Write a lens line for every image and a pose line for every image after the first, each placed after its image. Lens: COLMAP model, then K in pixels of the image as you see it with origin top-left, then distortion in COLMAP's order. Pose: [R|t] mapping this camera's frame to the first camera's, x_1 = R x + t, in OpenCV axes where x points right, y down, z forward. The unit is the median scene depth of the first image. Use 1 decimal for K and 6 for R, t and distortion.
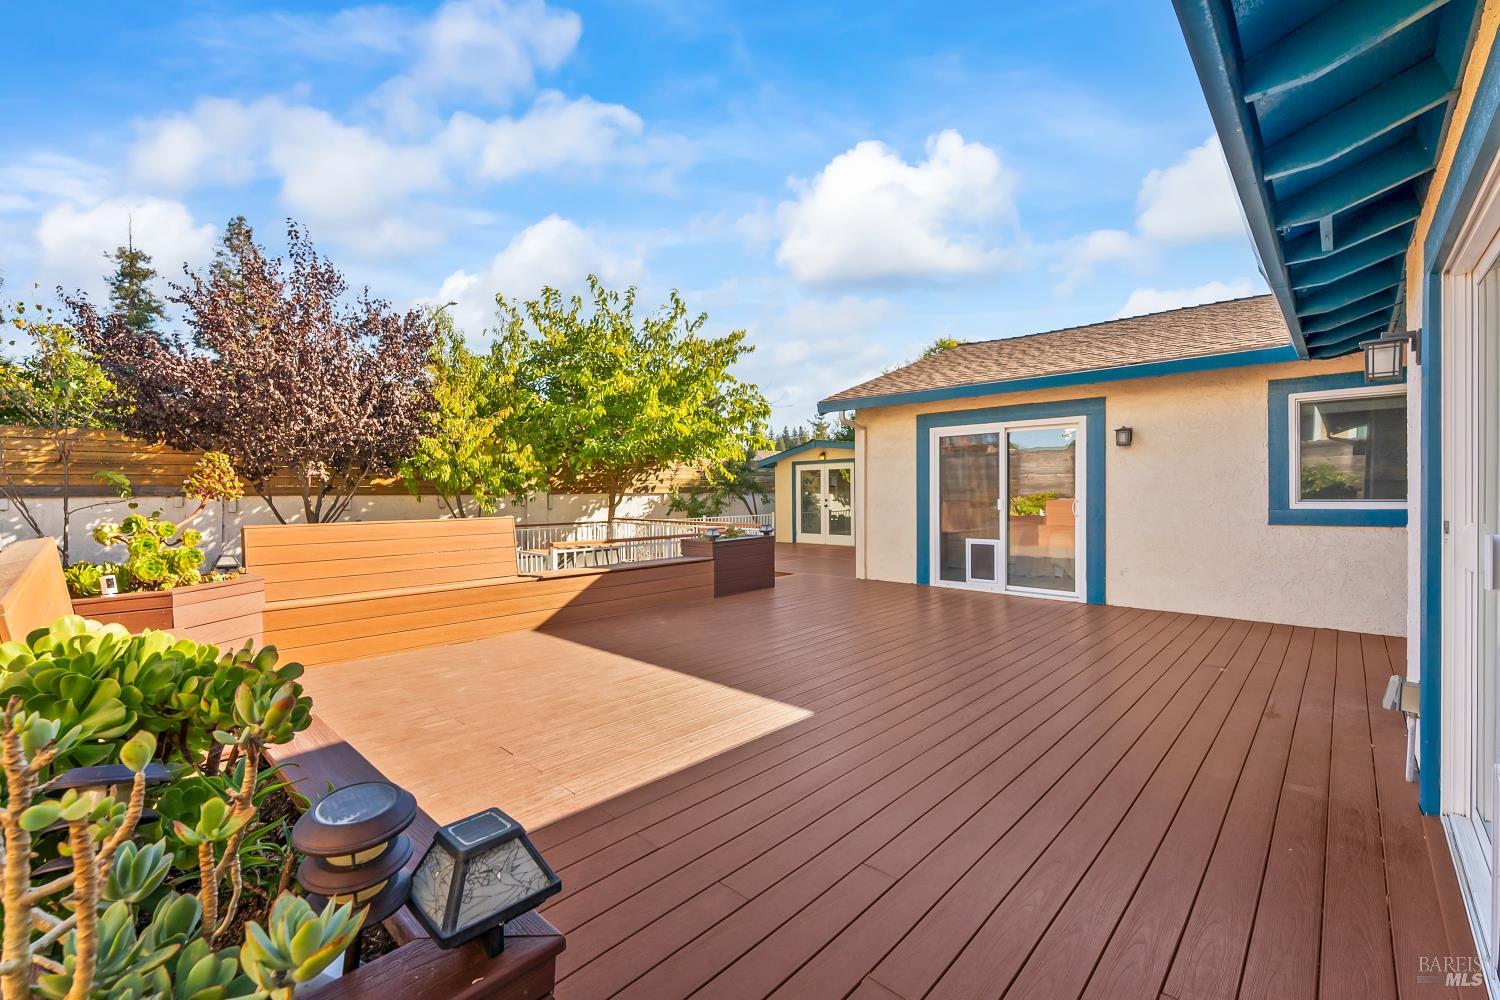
lens RADIAL K [[642.3, 0, 752.4], [0, 642.3, 495.4], [0, 0, 1]] dist [0.002472, -0.000080]
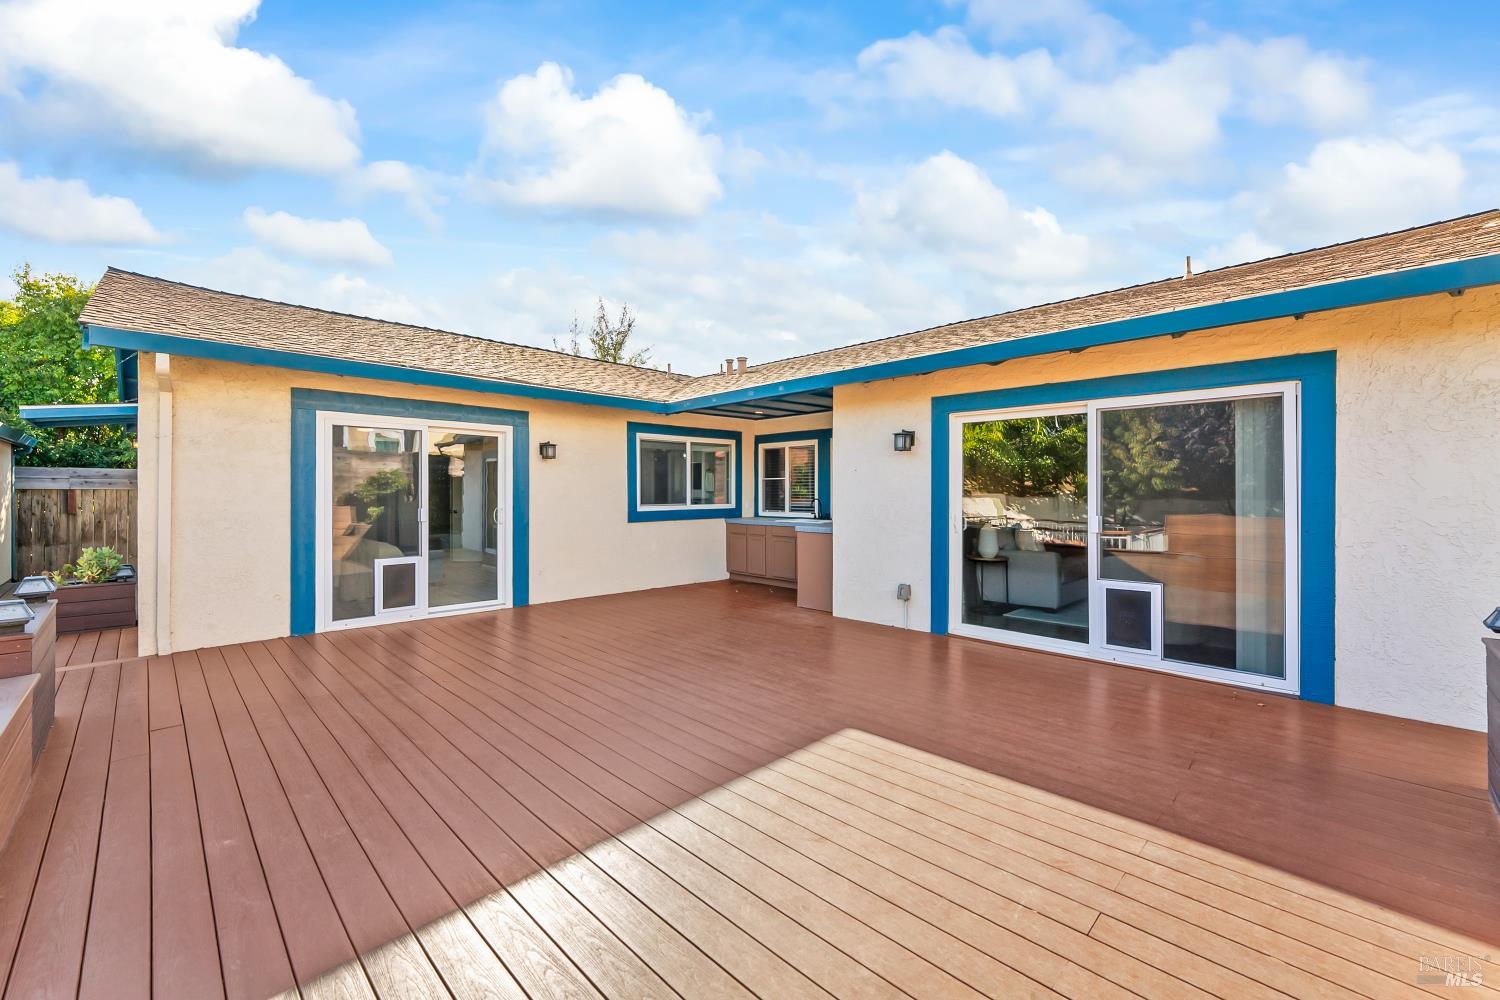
lens RADIAL K [[604.1, 0, 753.6], [0, 604.1, 492.1], [0, 0, 1]] dist [0.000786, 0.000112]
pose [[0.026952, 0.006171, 0.999618, -0.393370], [0.003137, 0.999976, -0.006257, -0.009332], [-0.999632, 0.003304, 0.026932, 0.521008]]
